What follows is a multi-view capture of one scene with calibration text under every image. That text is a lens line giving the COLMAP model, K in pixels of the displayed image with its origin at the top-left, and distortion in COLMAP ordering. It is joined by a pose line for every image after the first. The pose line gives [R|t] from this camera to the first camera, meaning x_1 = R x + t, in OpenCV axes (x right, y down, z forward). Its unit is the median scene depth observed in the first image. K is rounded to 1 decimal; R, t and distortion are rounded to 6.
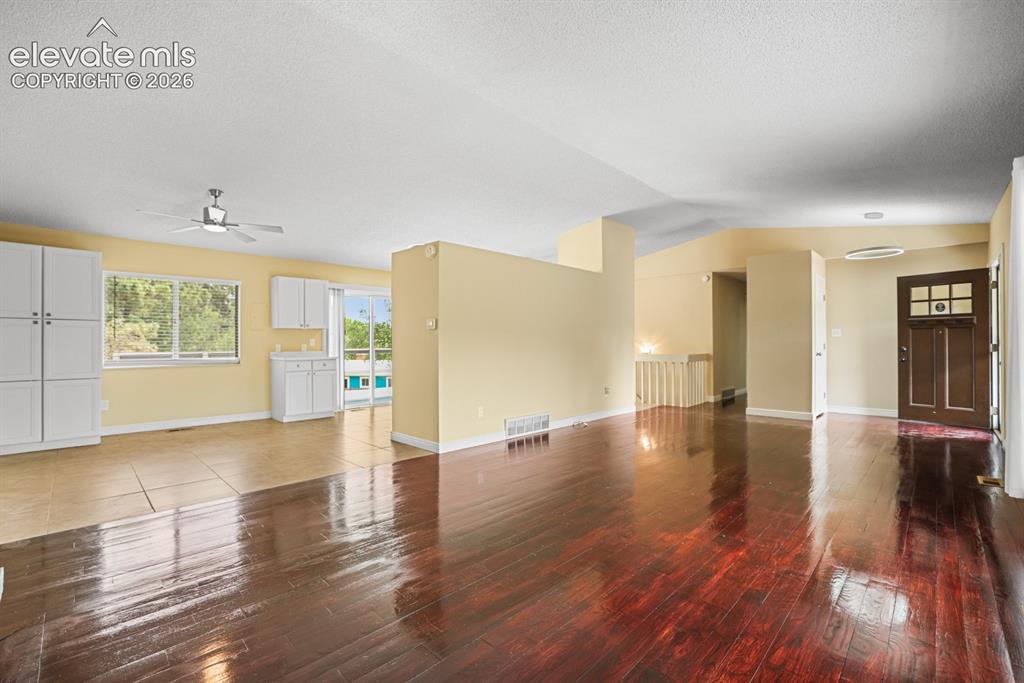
lens RADIAL K [[437.6, 0, 511.4], [0, 437.6, 343.2], [0, 0, 1]] dist [-0.018135, 0.000824]
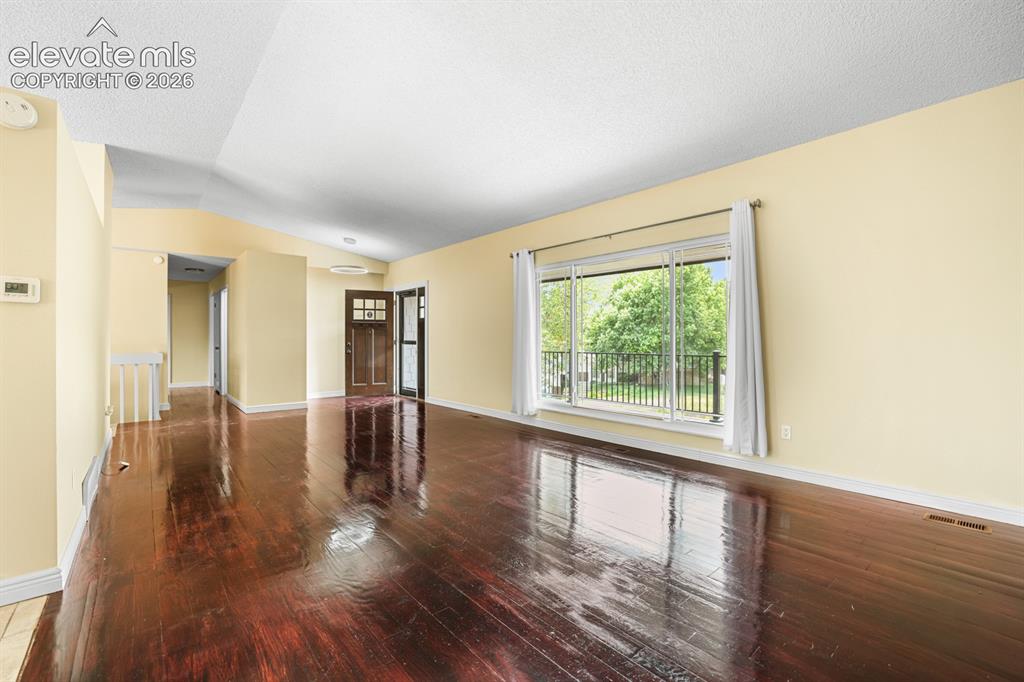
lens RADIAL K [[437.6, 0, 511.4], [0, 437.6, 342.7], [0, 0, 1]] dist [-0.018135, 0.000824]
pose [[0.105022, -0.008882, 0.994430, -0.382882], [-0.004979, 0.999943, 0.009457, -0.005665], [-0.994457, -0.005944, 0.104972, 0.355443]]
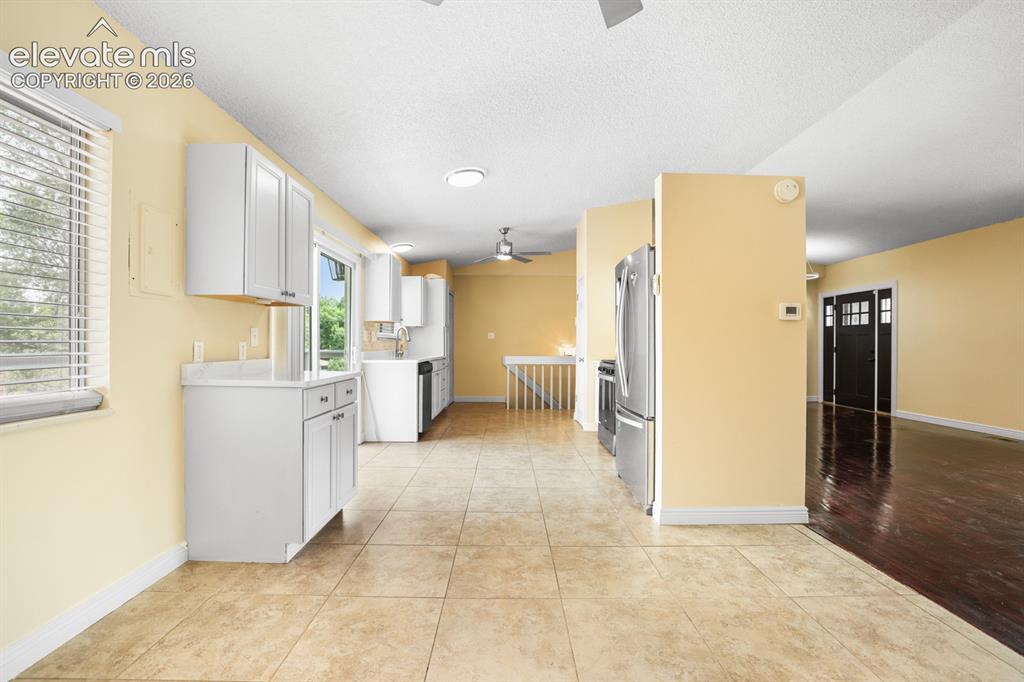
lens RADIAL K [[437.6, 0, 511.4], [0, 437.6, 342.7], [0, 0, 1]] dist [-0.018135, 0.000824]
pose [[0.719157, 0.005260, 0.694828, -1.620263], [-0.008909, 0.999959, 0.001652, 0.001673], [-0.694791, -0.007378, 0.719174, 1.574786]]
